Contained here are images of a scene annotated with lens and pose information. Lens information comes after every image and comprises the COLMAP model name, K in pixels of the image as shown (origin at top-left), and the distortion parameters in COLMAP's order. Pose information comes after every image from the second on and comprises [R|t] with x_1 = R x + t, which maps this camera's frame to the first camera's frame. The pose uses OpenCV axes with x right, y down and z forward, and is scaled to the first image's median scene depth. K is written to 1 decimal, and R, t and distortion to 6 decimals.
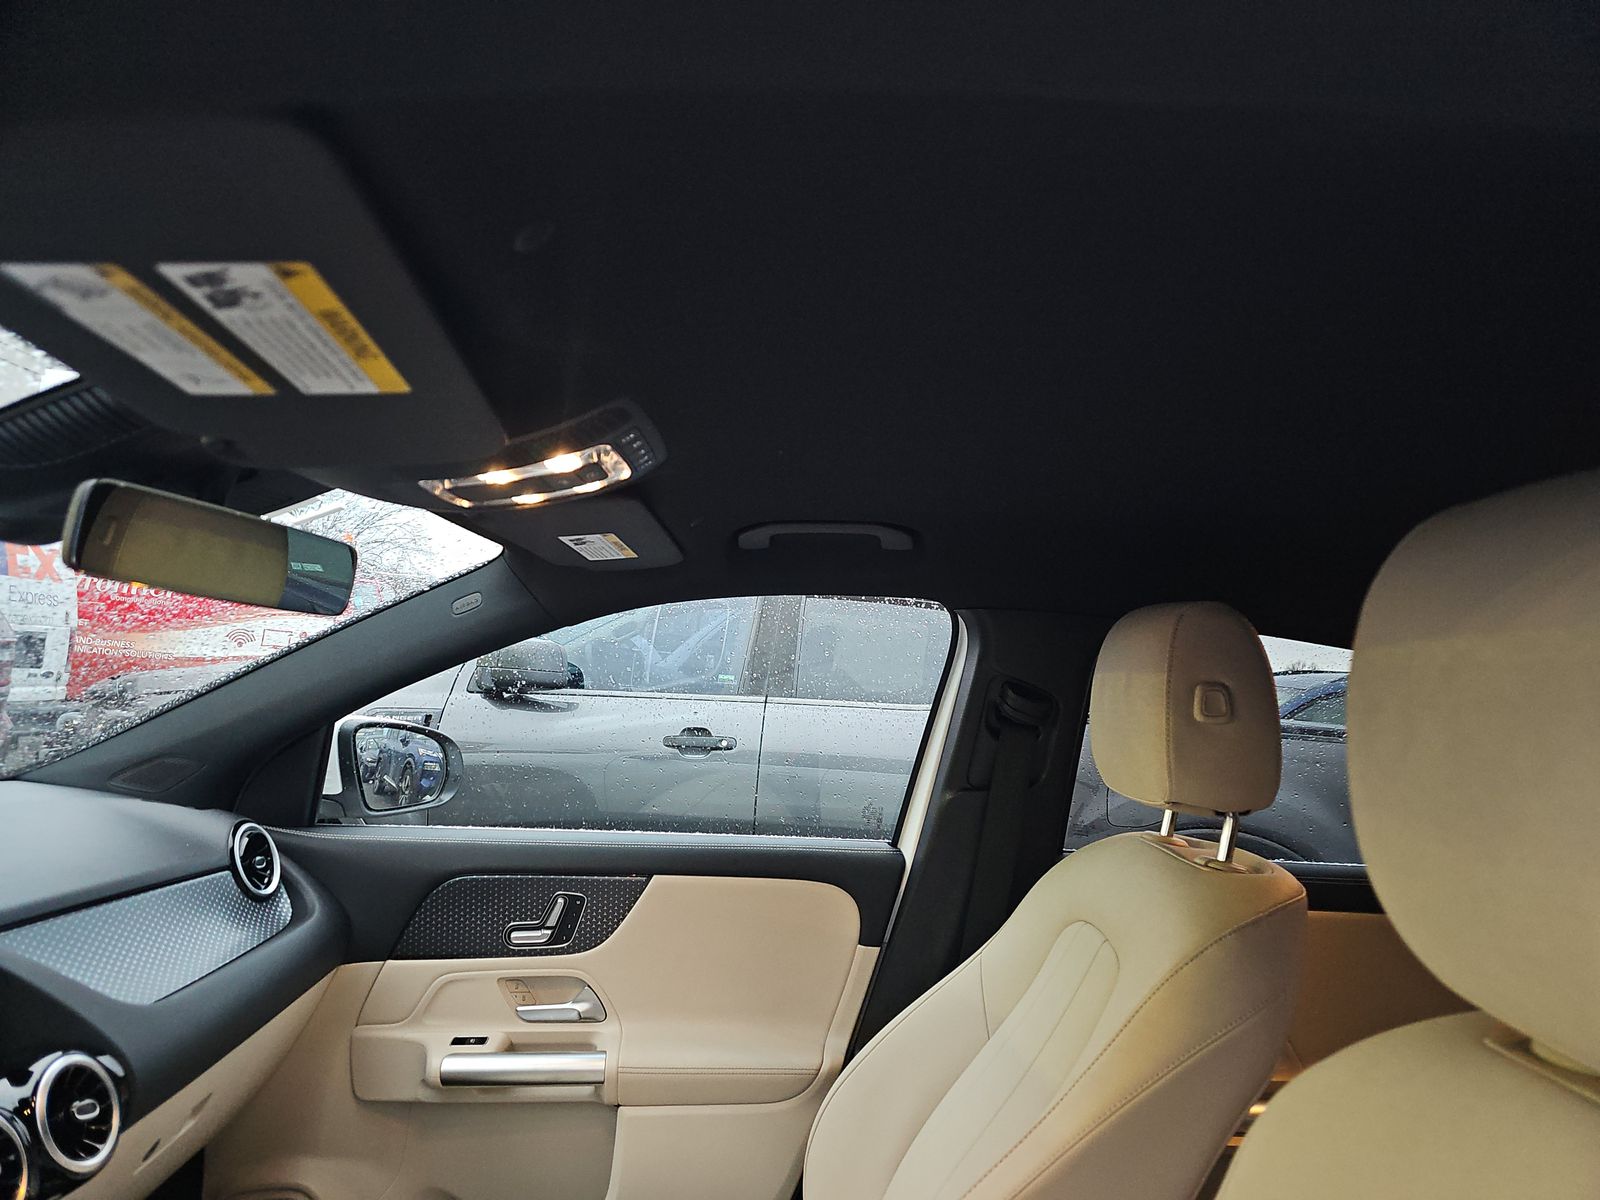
lens RADIAL K [[1050.2, 0, 800.9], [0, 1050.2, 596.1], [0, 0, 1]] dist [0.059606, -0.053644]
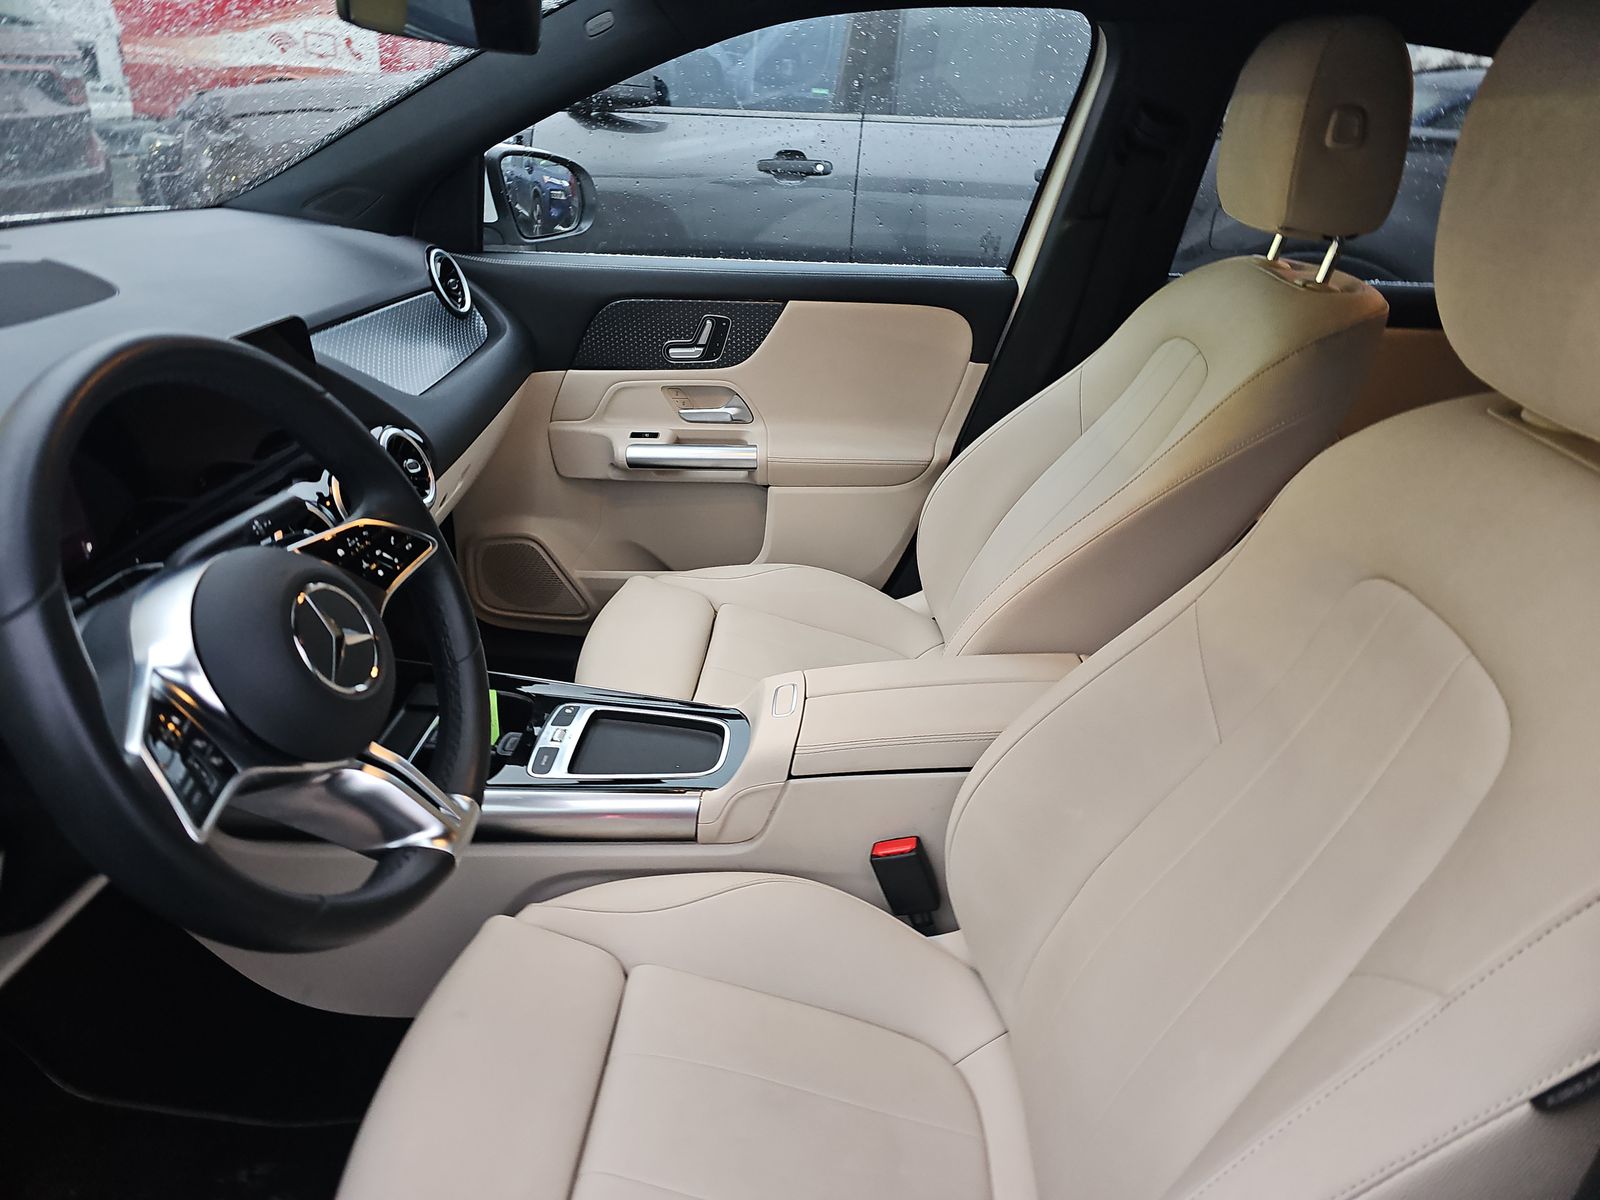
lens RADIAL K [[1050.2, 0, 800.9], [0, 1050.2, 596.1], [0, 0, 1]] dist [0.059606, -0.053644]
pose [[0.997378, 0.020475, -0.069408, -0.044292], [0.017165, 0.864829, 0.501773, -0.024997], [0.070300, -0.501648, 0.862210, -0.120417]]
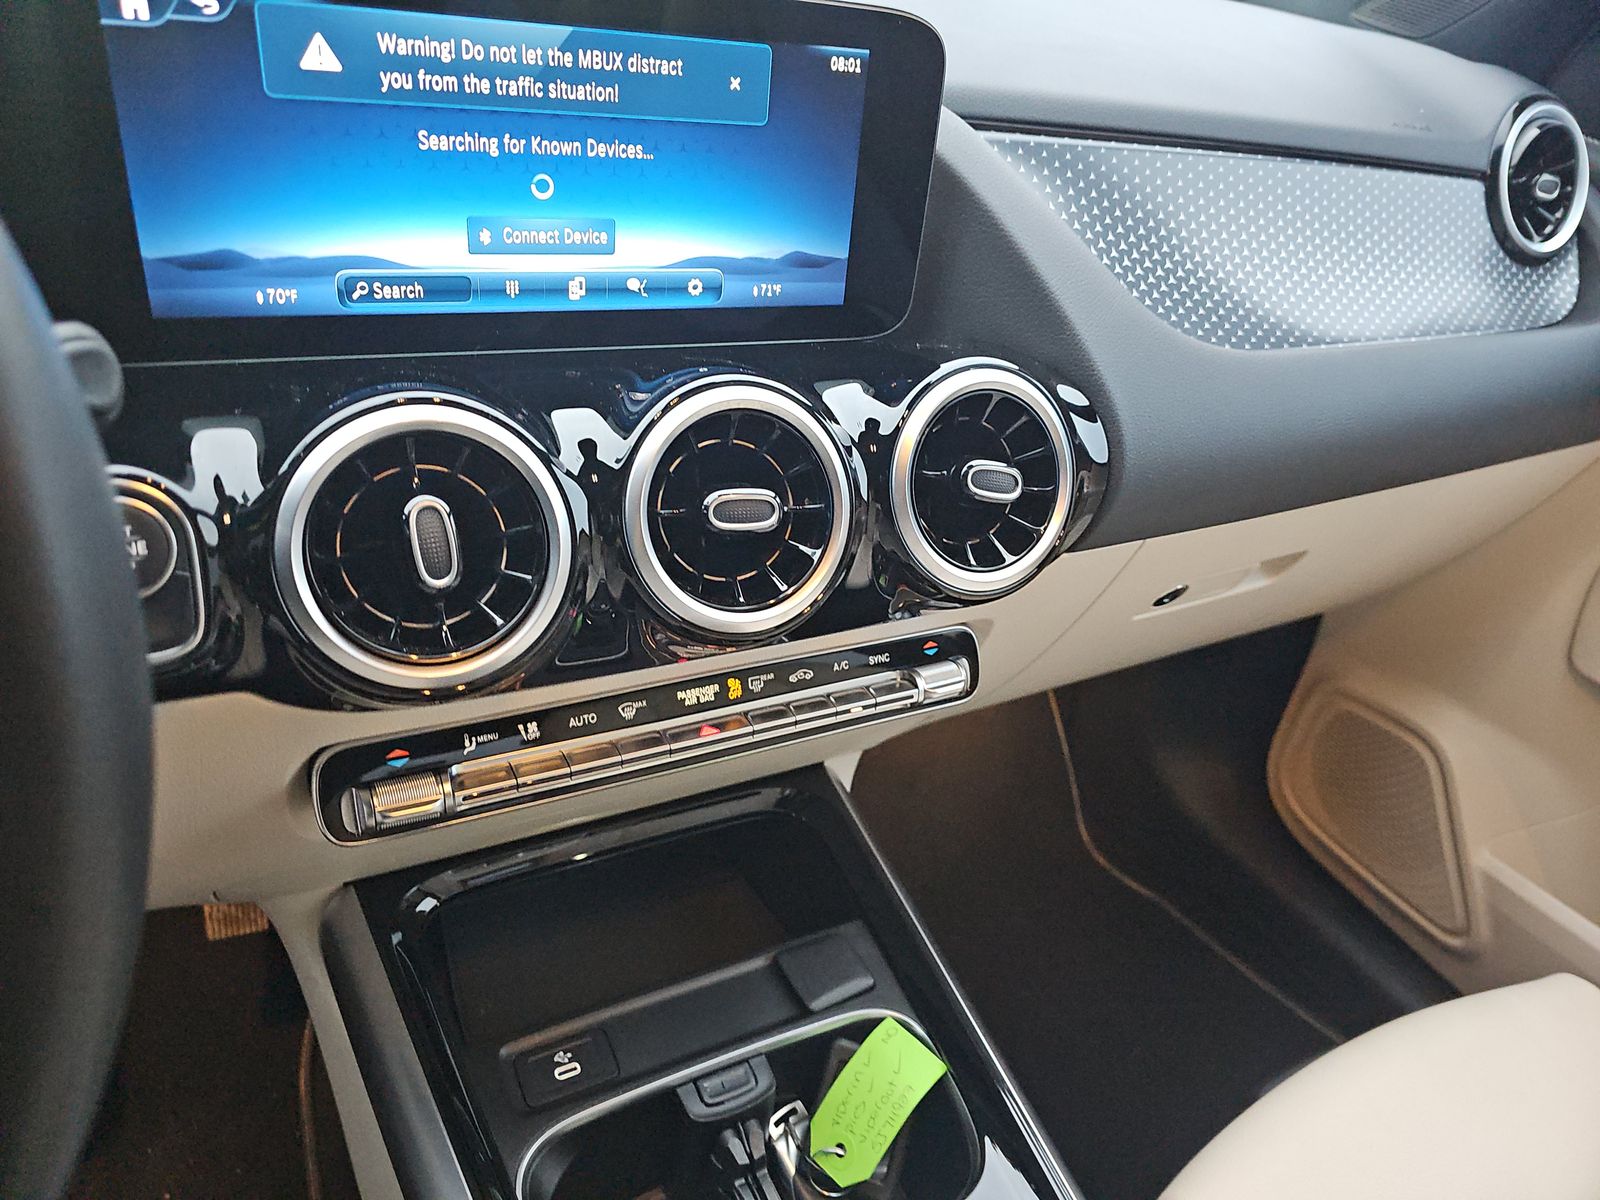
lens RADIAL K [[1025.5, 0, 732.6], [0, 1025.5, 598.2], [0, 0, 1]] dist [0.054932, -0.060683]
pose [[0.409840, 0.443593, -0.797030, -0.172774], [0.009641, 0.871630, 0.490069, 0.163239], [0.912107, -0.208534, 0.352952, 0.396570]]
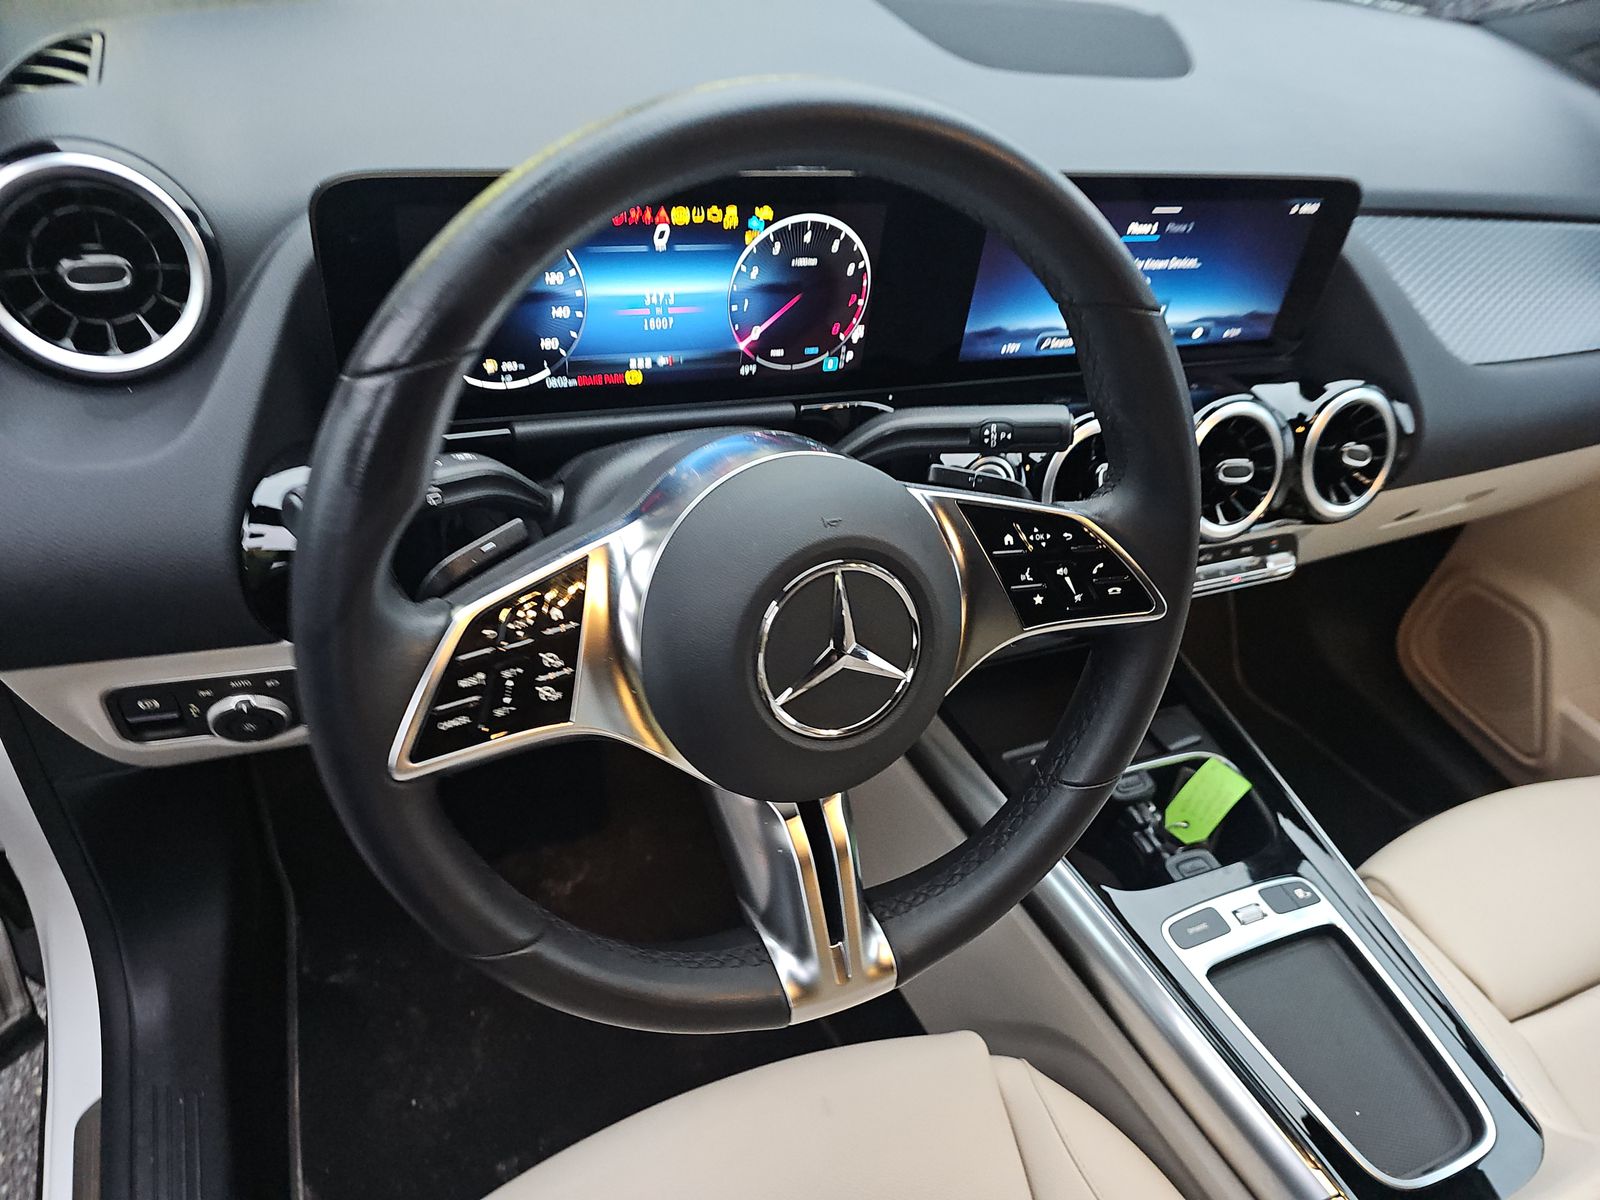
lens RADIAL K [[1025.5, 0, 732.6], [0, 1025.5, 598.2], [0, 0, 1]] dist [0.054932, -0.060683]
pose [[0.349615, 0.584576, -0.732147, -0.084872], [-0.019270, 0.785784, 0.618200, 0.029314], [0.936695, -0.202023, 0.285987, 0.137782]]
